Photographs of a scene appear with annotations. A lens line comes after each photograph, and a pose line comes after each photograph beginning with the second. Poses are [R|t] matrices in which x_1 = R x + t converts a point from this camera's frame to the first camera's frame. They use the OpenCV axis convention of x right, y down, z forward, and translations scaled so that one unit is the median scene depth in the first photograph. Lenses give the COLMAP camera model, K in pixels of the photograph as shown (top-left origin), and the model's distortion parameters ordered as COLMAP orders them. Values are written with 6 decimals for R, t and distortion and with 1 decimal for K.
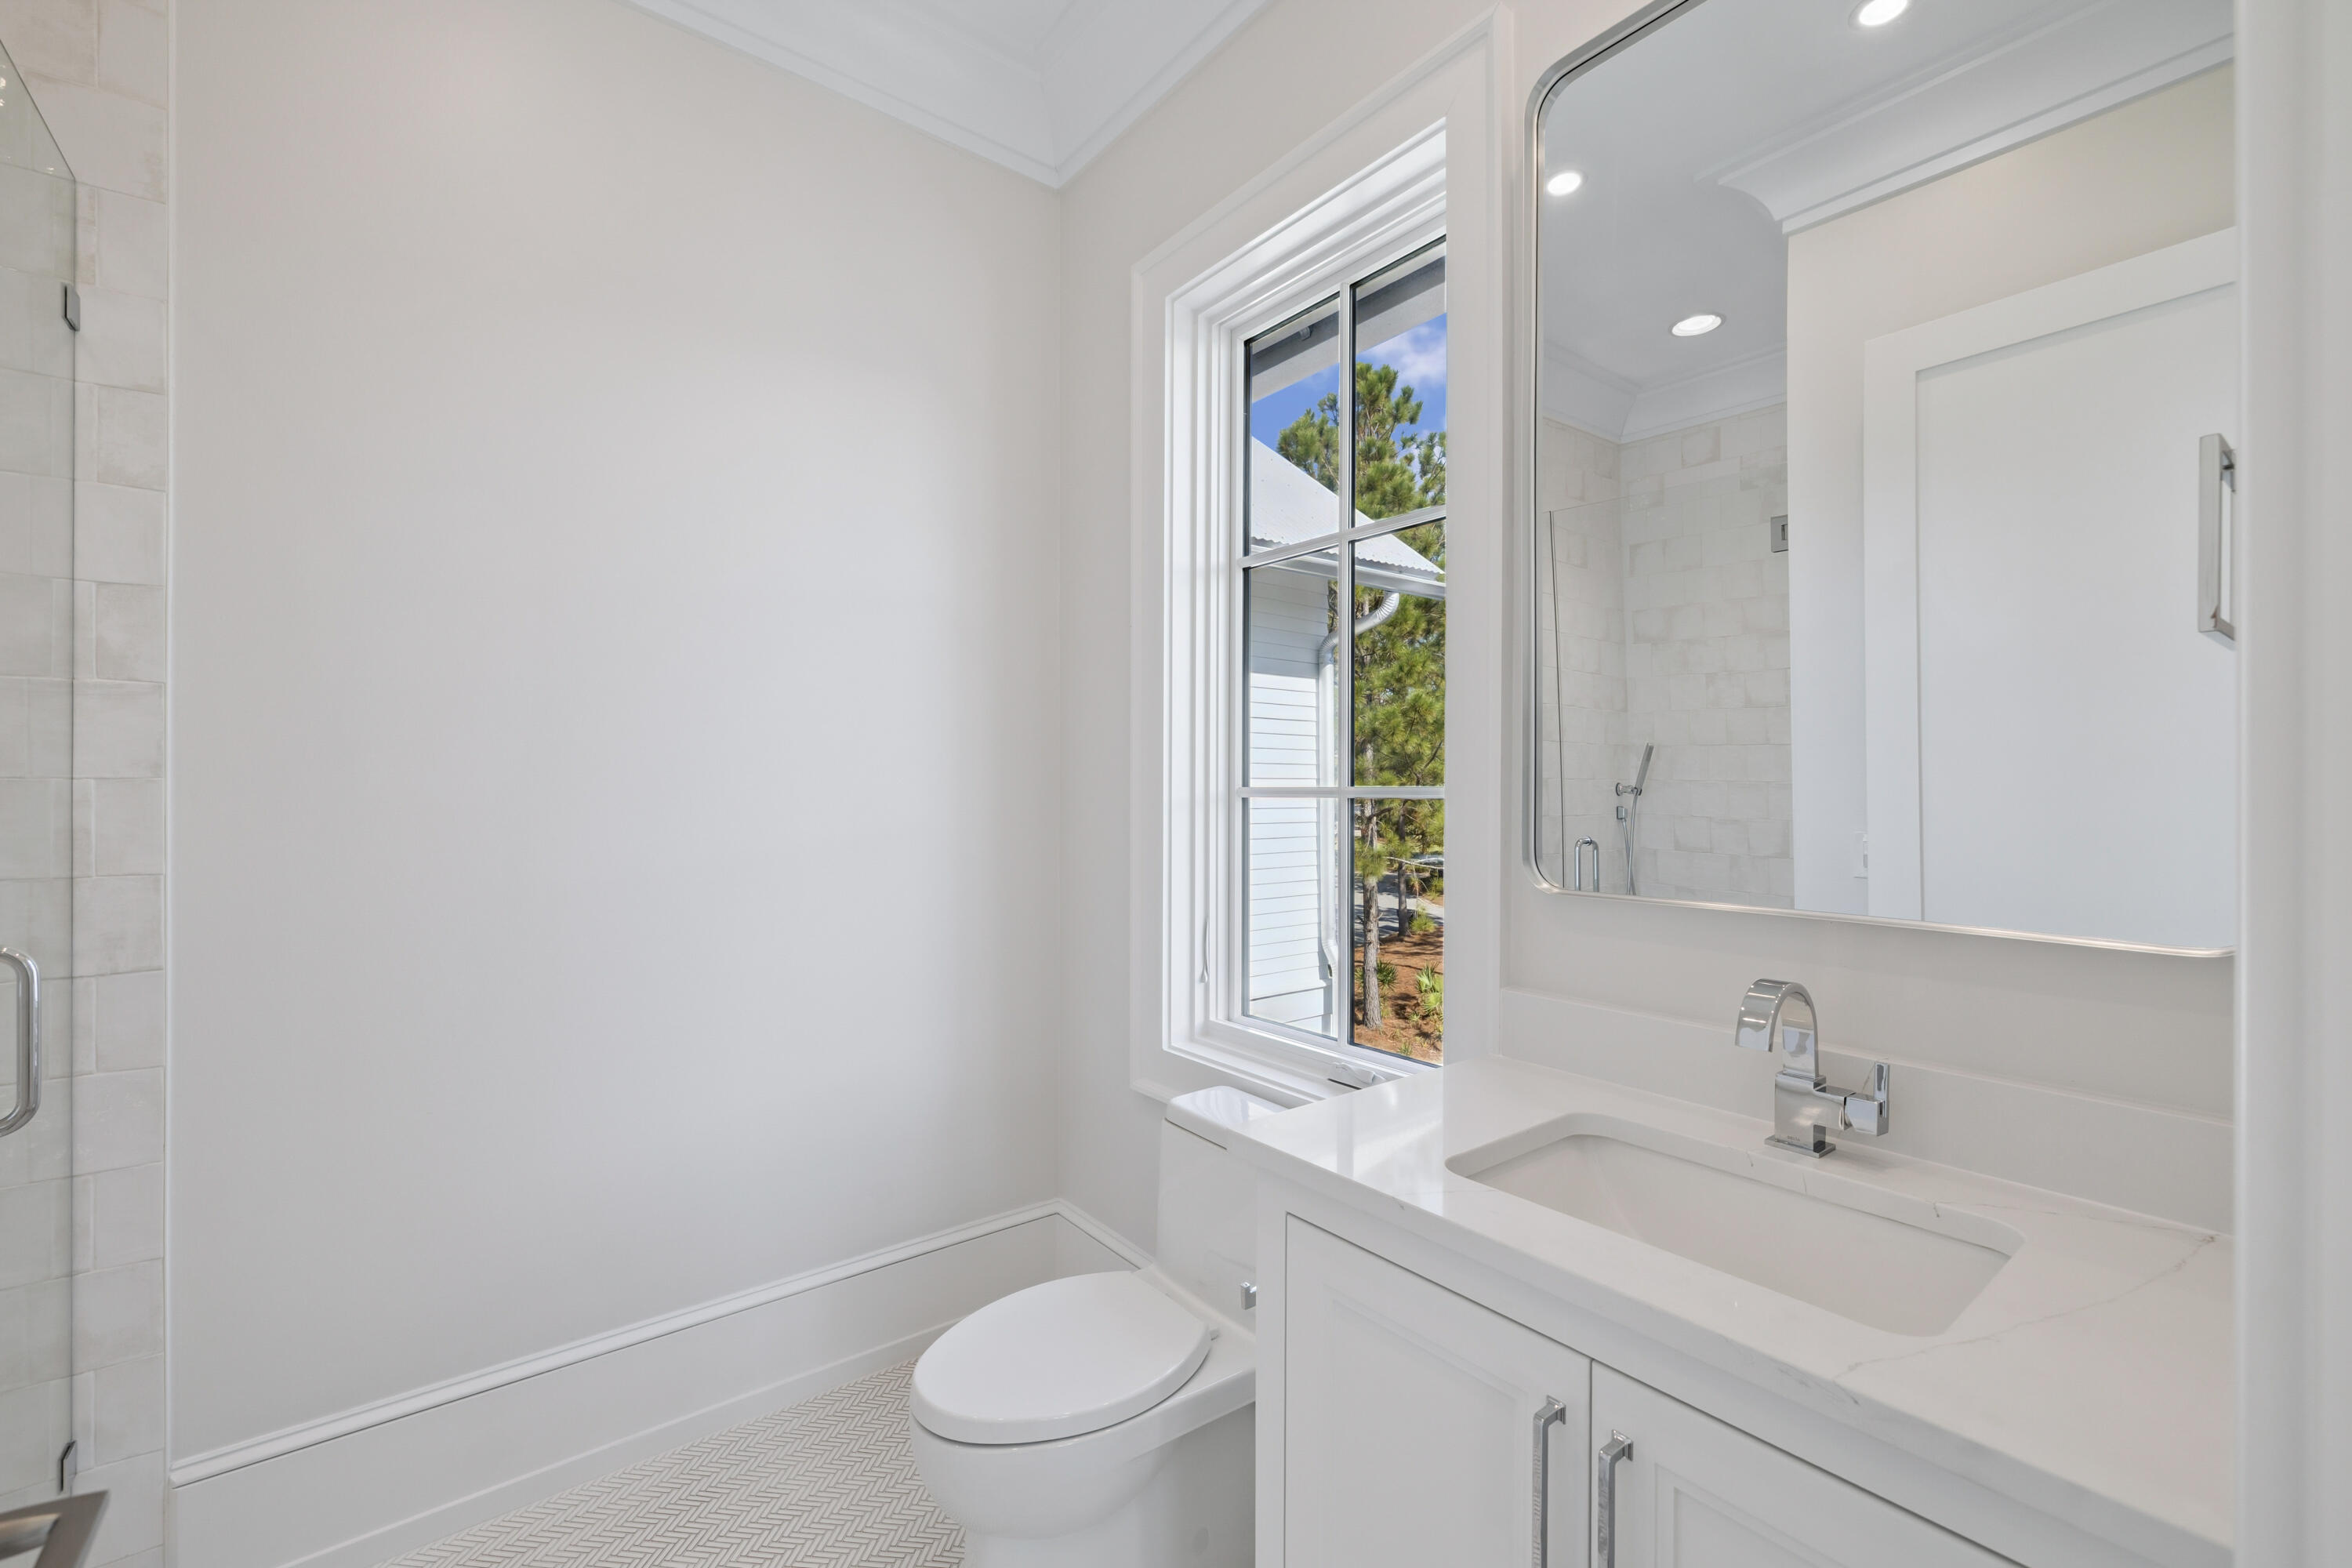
lens RADIAL K [[990.5, 0, 1173.3], [0, 990.5, 776.4], [0, 0, 1]] dist [0.025653, -0.000200]
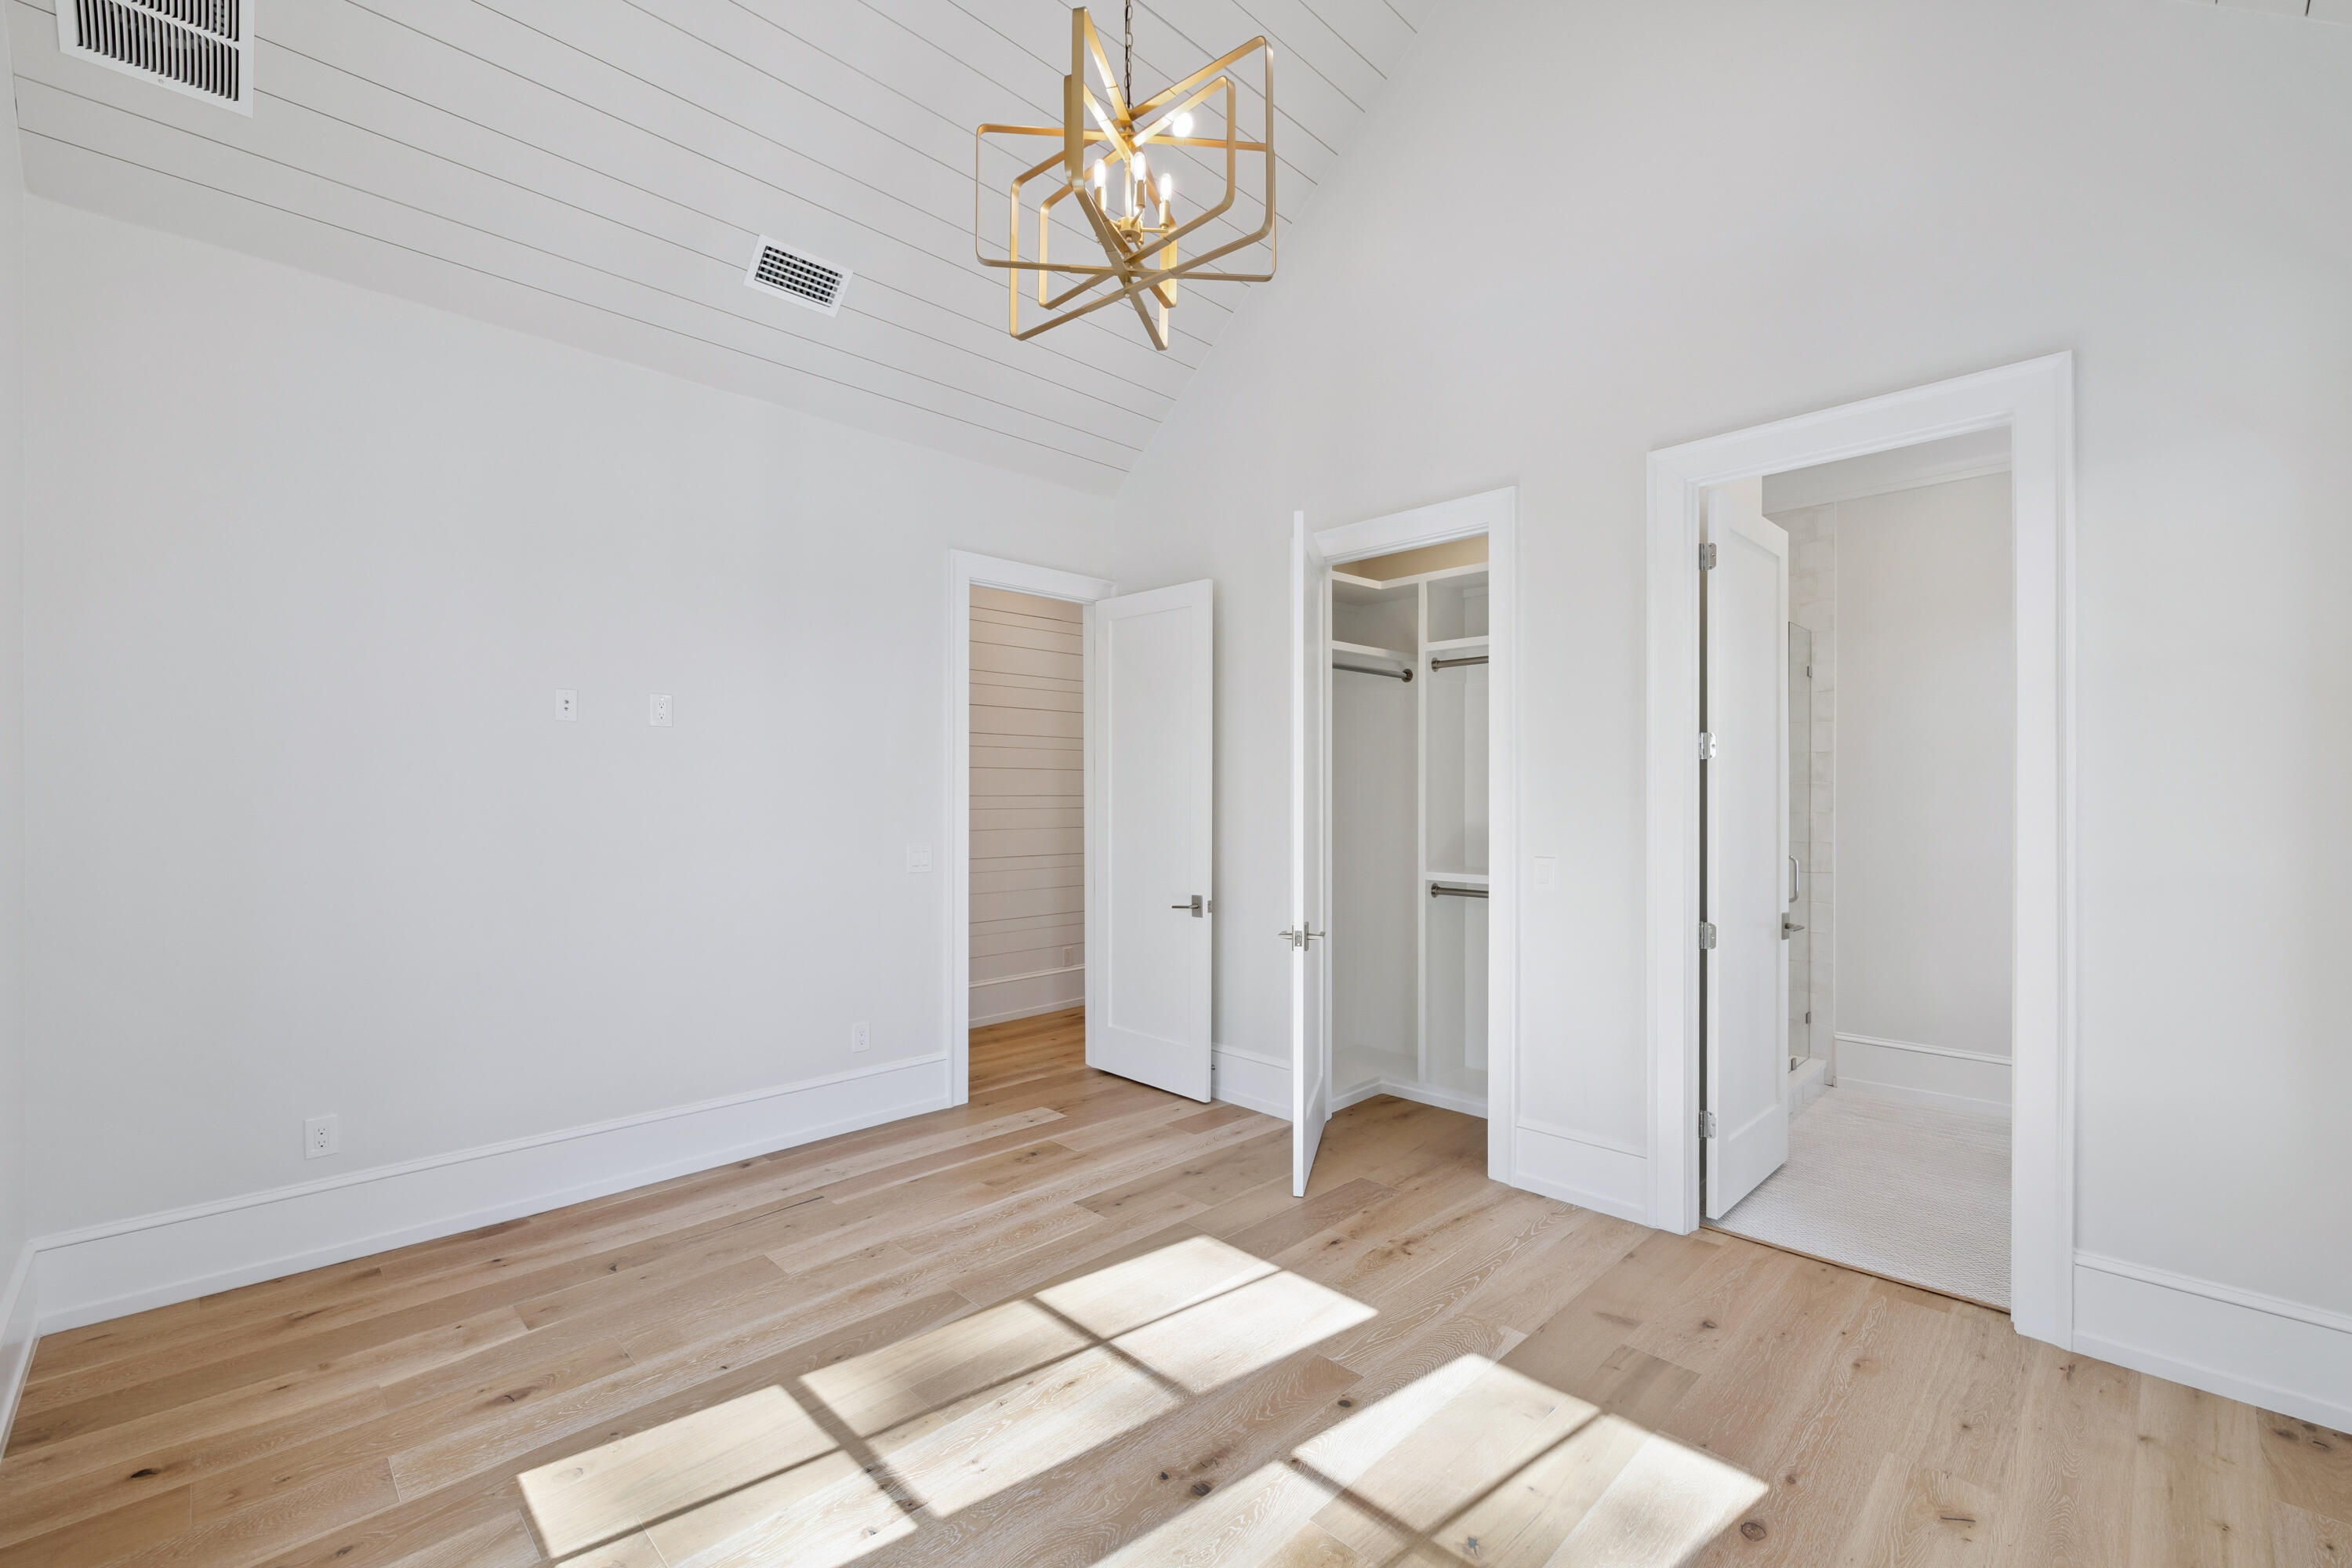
lens RADIAL K [[990.5, 0, 1173.8], [0, 990.5, 788.2], [0, 0, 1]] dist [0.025653, -0.000200]
pose [[0.113906, -0.012941, -0.993407, 1.896932], [0.006587, 0.999903, -0.012270, -0.050249], [0.993470, -0.005146, 0.113980, -1.414465]]
